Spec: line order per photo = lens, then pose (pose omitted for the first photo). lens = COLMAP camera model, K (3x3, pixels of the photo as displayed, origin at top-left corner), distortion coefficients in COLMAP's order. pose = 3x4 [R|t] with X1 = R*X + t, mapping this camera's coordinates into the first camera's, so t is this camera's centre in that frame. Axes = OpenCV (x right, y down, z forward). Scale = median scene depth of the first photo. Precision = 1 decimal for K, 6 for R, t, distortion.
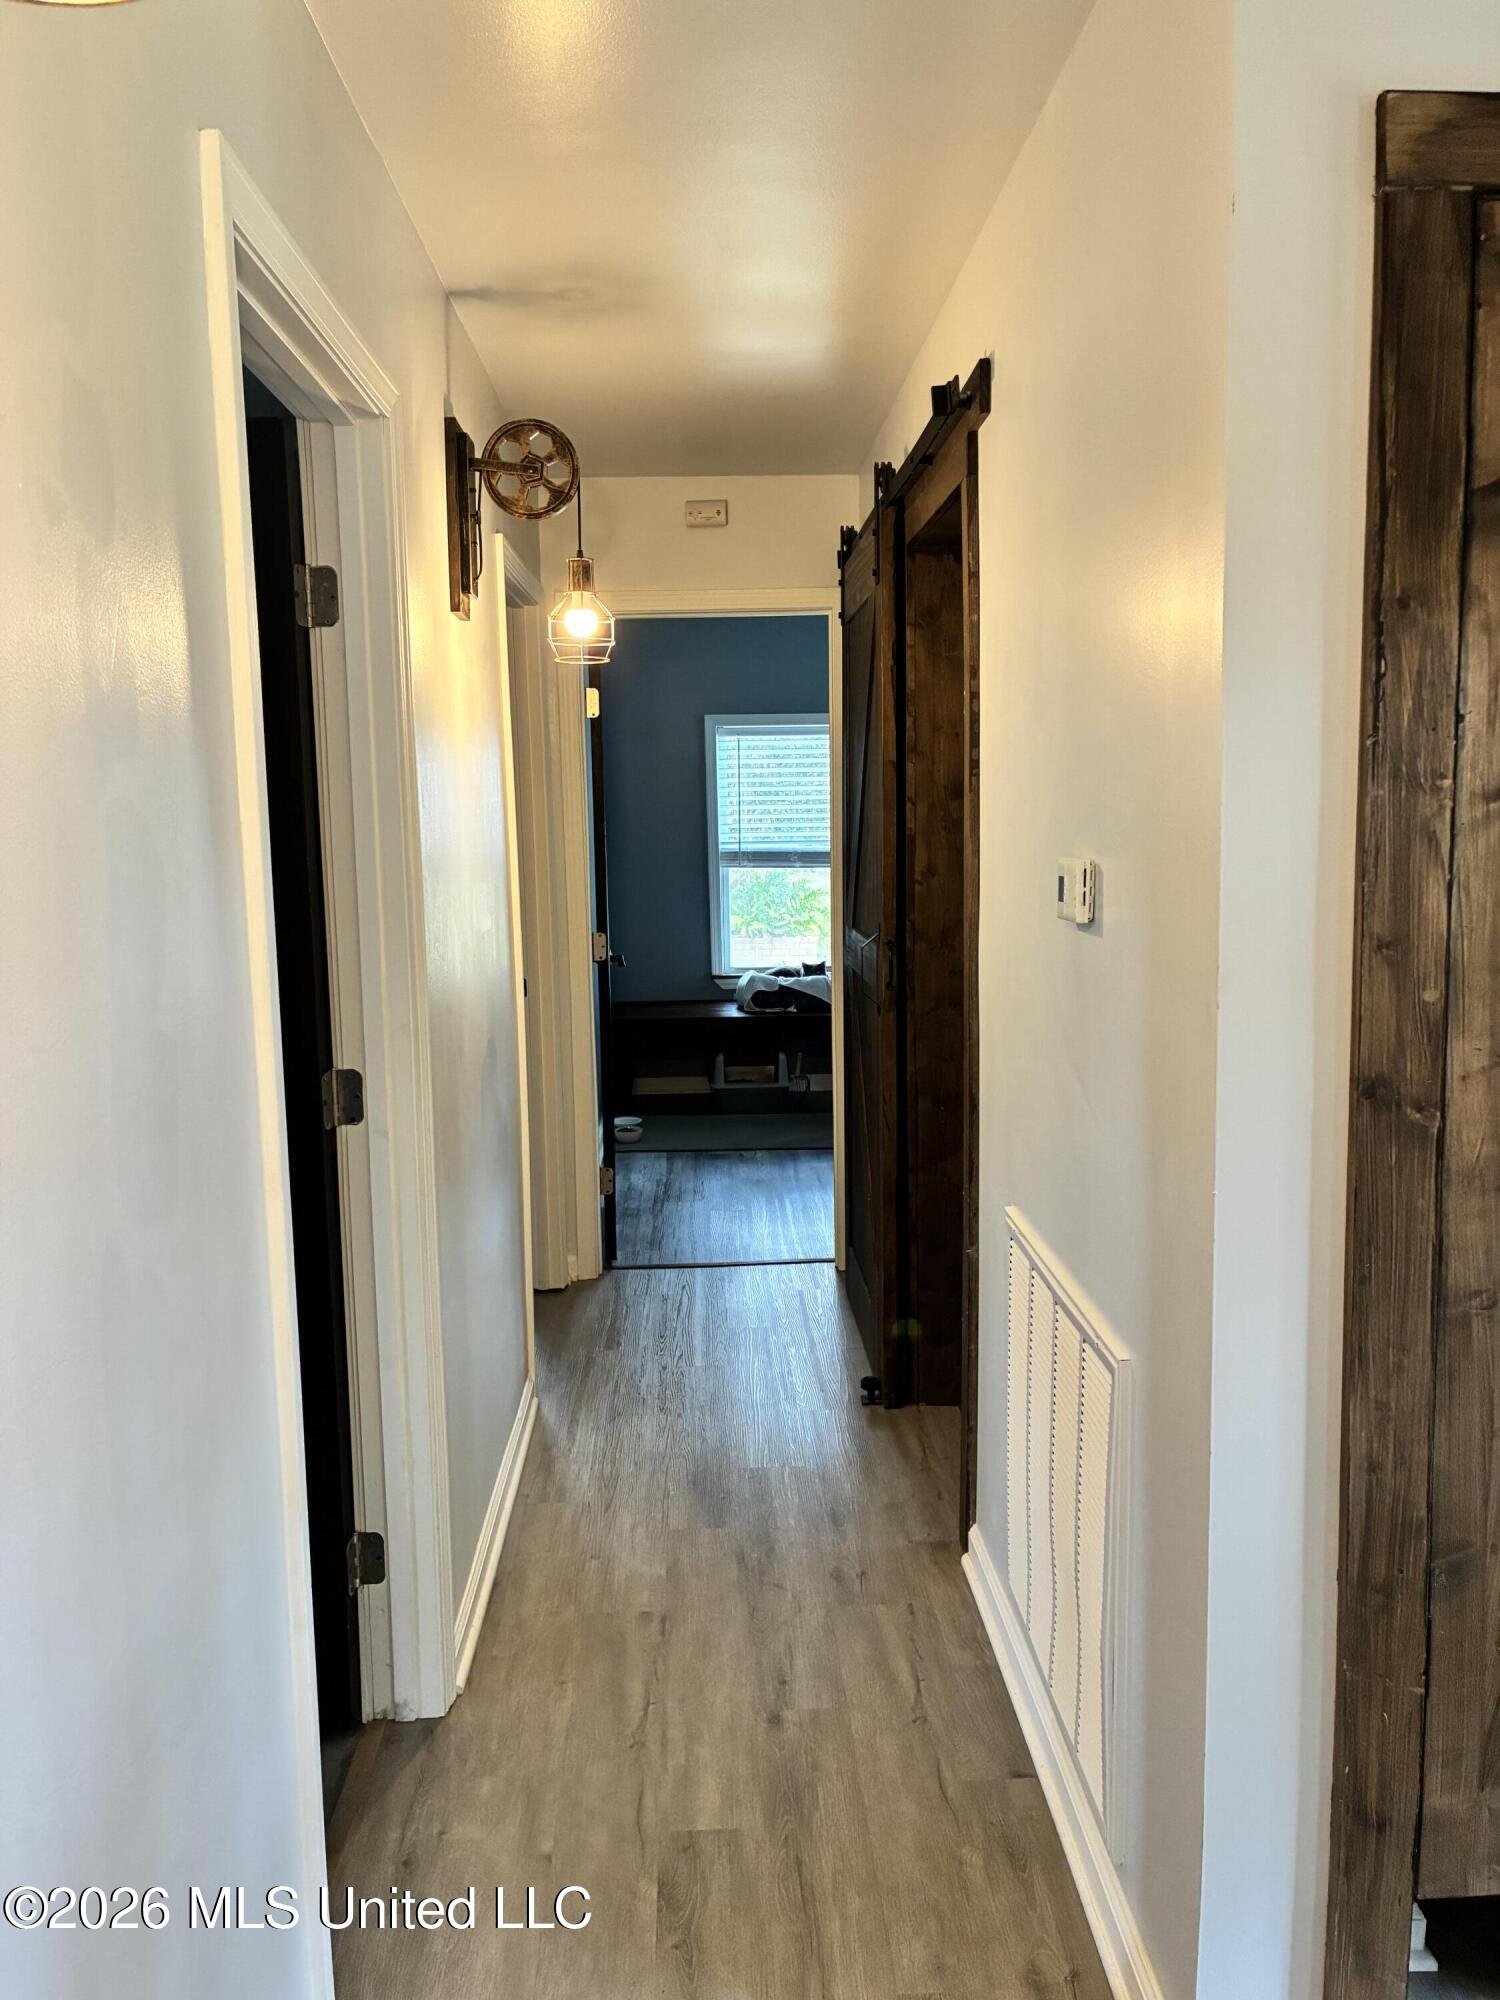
lens RADIAL K [[1525.2, 0, 750.4], [0, 1525.2, 996.9], [0, 0, 1]] dist [0.047896, -0.065180]
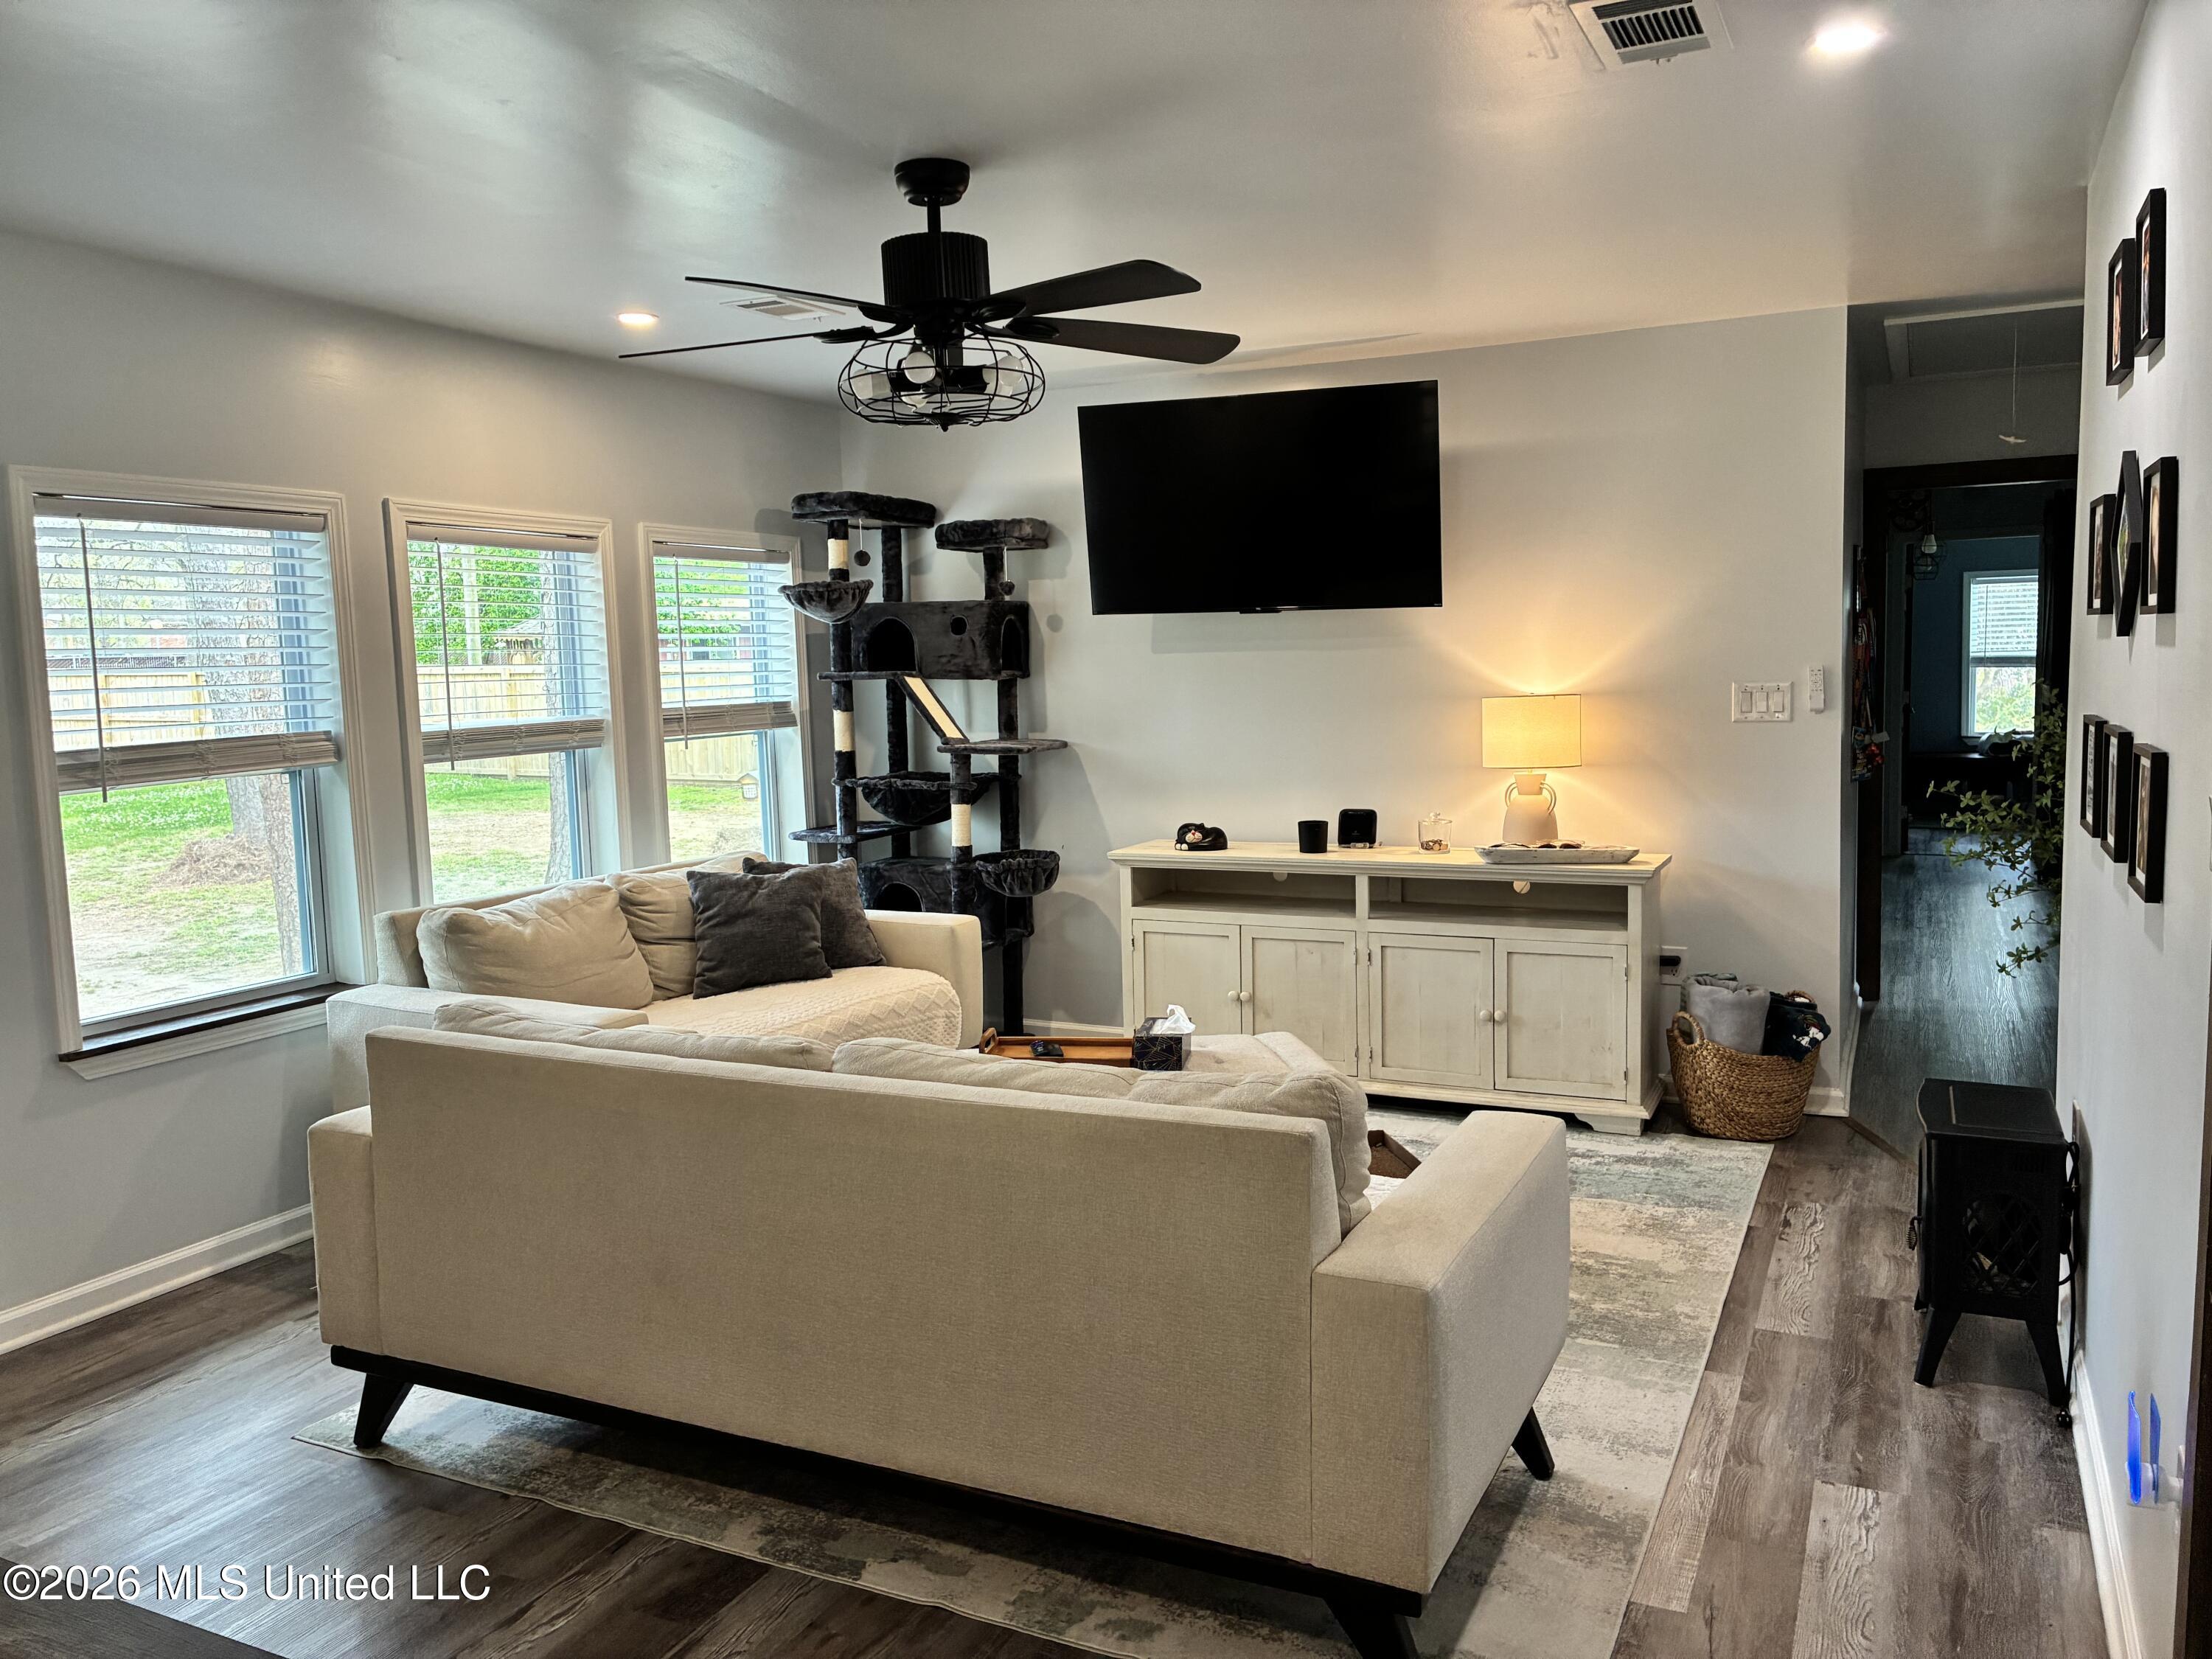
lens RADIAL K [[1686.9, 0, 1109.8], [0, 1686.9, 837.8], [0, 0, 1]] dist [0.047896, -0.065180]
pose [[0.883821, 0.032351, -0.466705, 0.022111], [-0.037540, 0.999293, -0.001821, 0.139601], [0.466317, 0.019130, 0.884411, -1.080492]]
